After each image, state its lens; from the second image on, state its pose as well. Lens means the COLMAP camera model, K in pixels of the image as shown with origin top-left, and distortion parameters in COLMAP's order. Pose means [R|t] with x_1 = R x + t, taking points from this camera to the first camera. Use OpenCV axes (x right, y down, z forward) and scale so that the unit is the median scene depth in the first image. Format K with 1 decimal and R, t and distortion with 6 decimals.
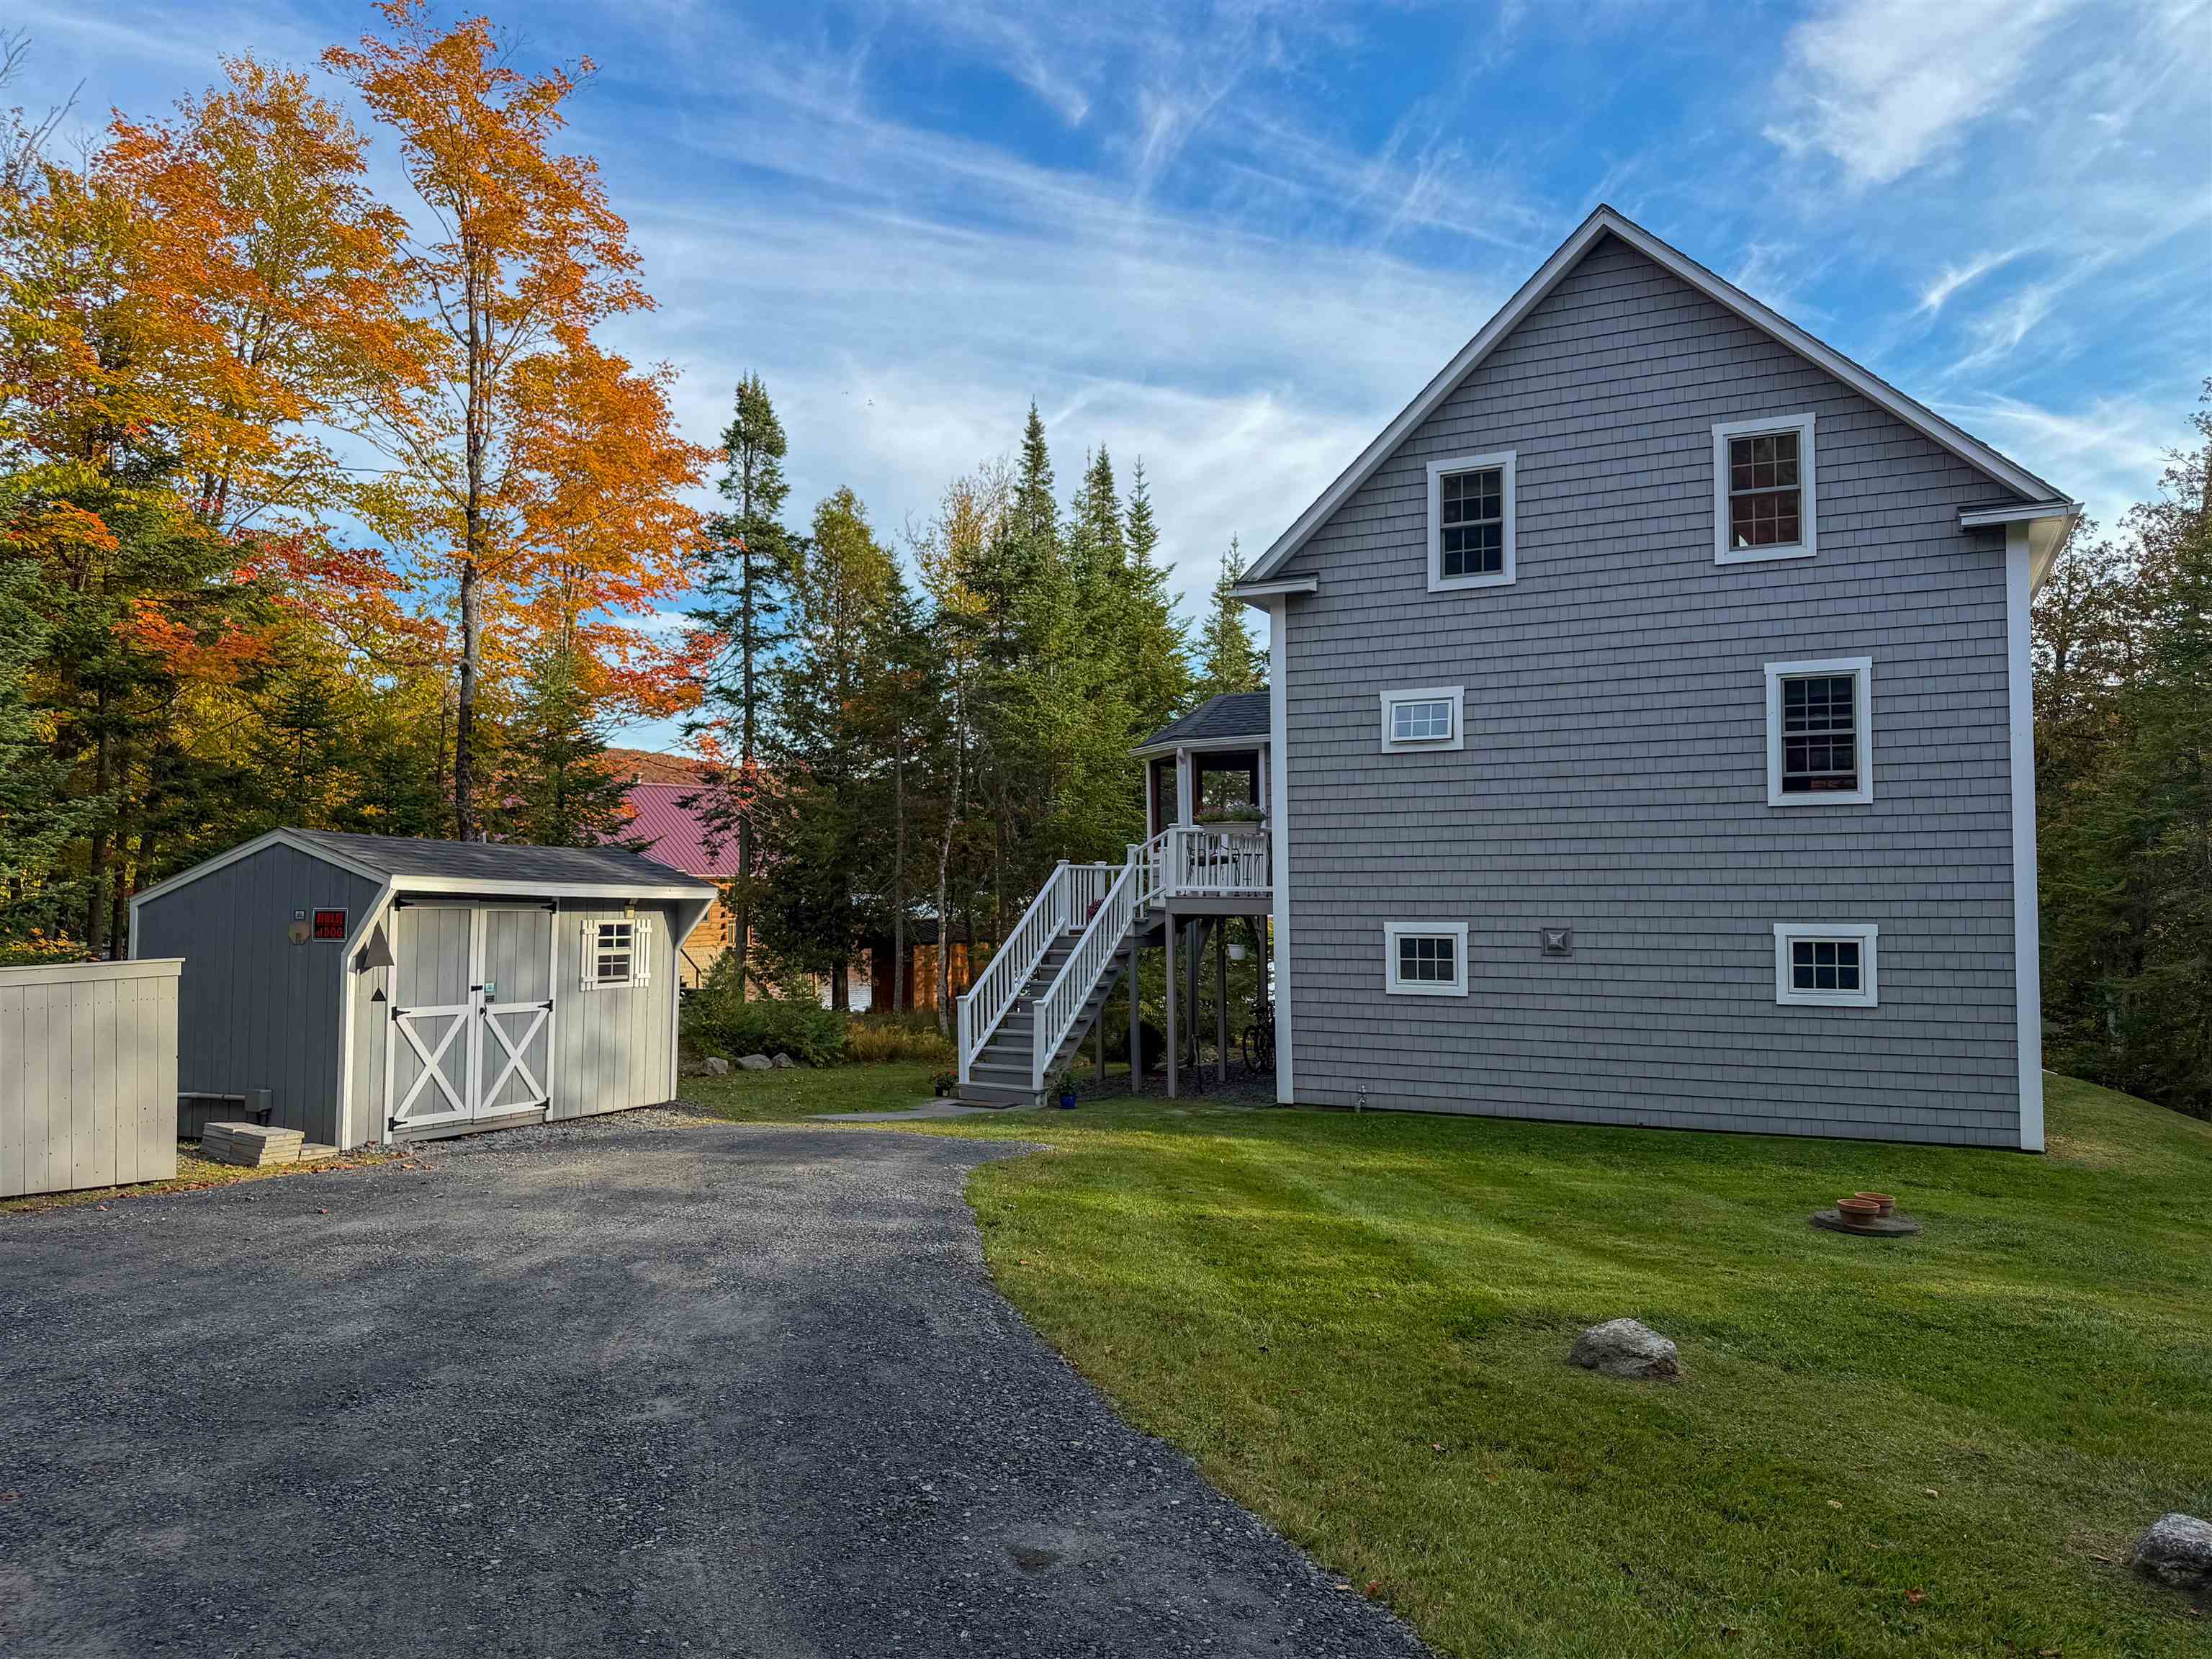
lens RADIAL K [[1575.4, 0, 1103.8], [0, 1575.4, 842.5], [0, 0, 1]] dist [-0.001645, -0.012078]
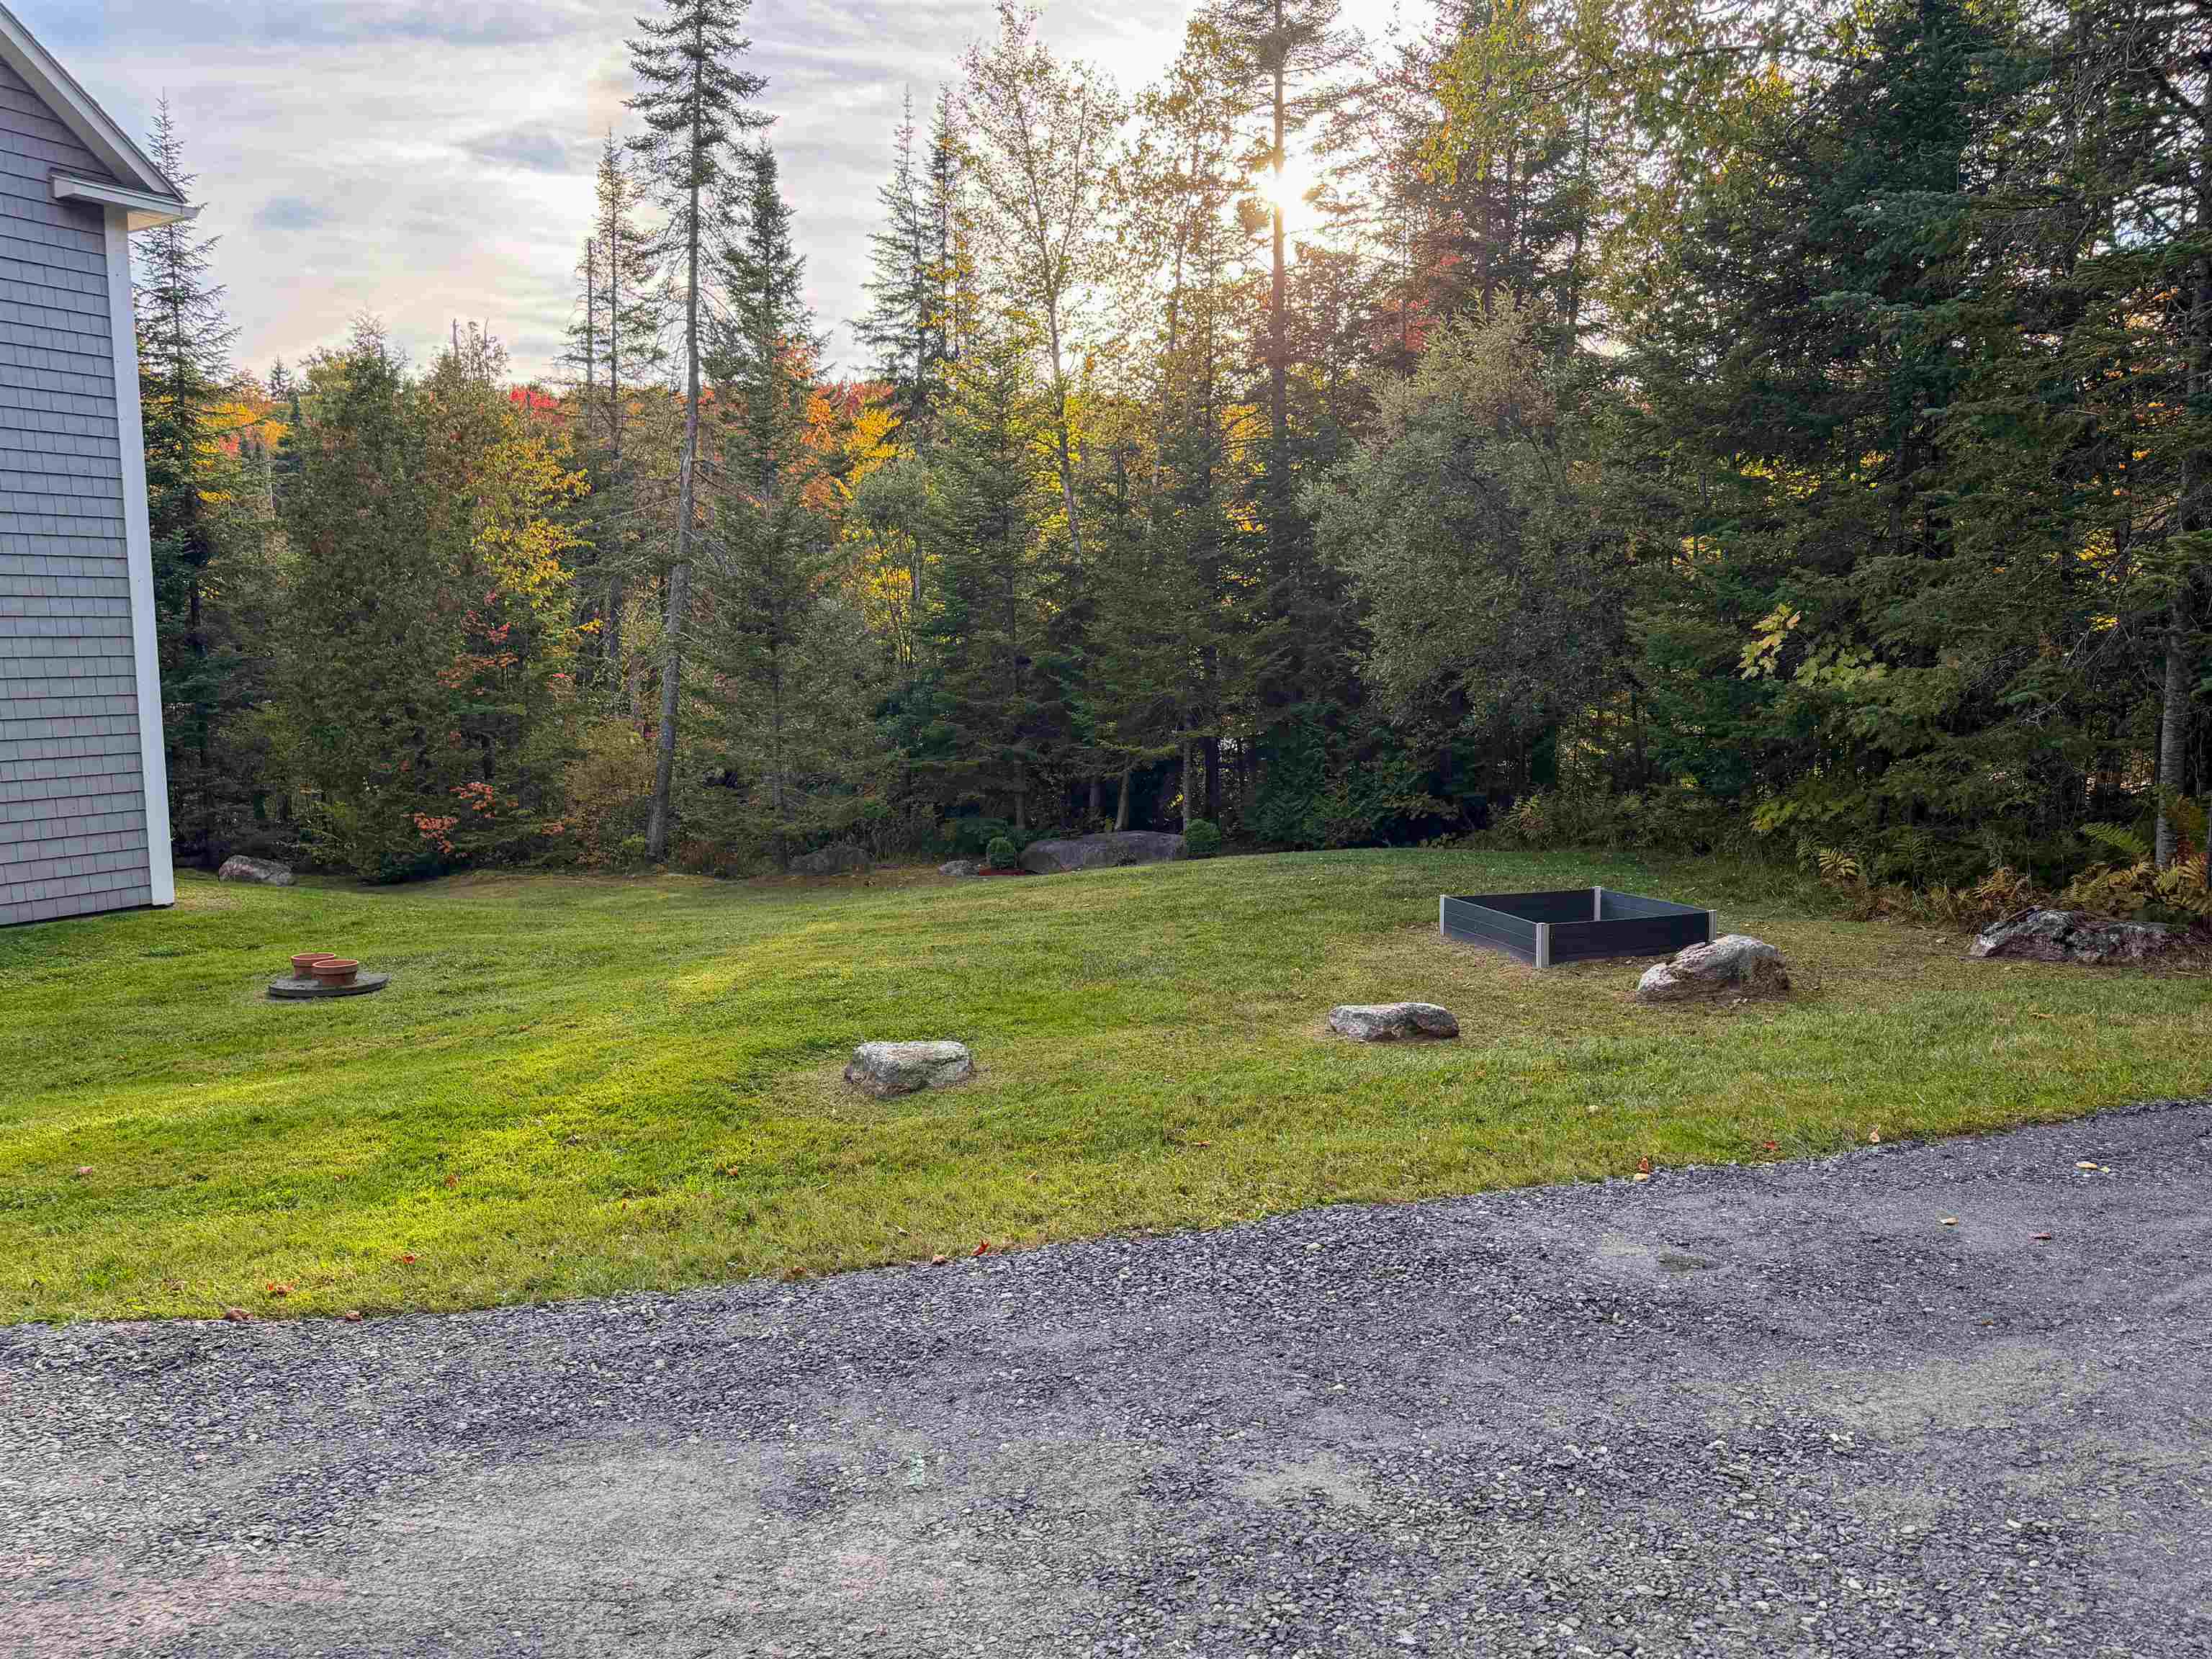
lens RADIAL K [[1575.4, 0, 1103.8], [0, 1575.4, 842.5], [0, 0, 1]] dist [-0.001645, -0.012078]
pose [[0.088465, -0.124334, 0.988289, -0.758141], [-0.031064, 0.991352, 0.127500, 0.056103], [-0.995595, -0.041980, 0.083838, 0.954080]]
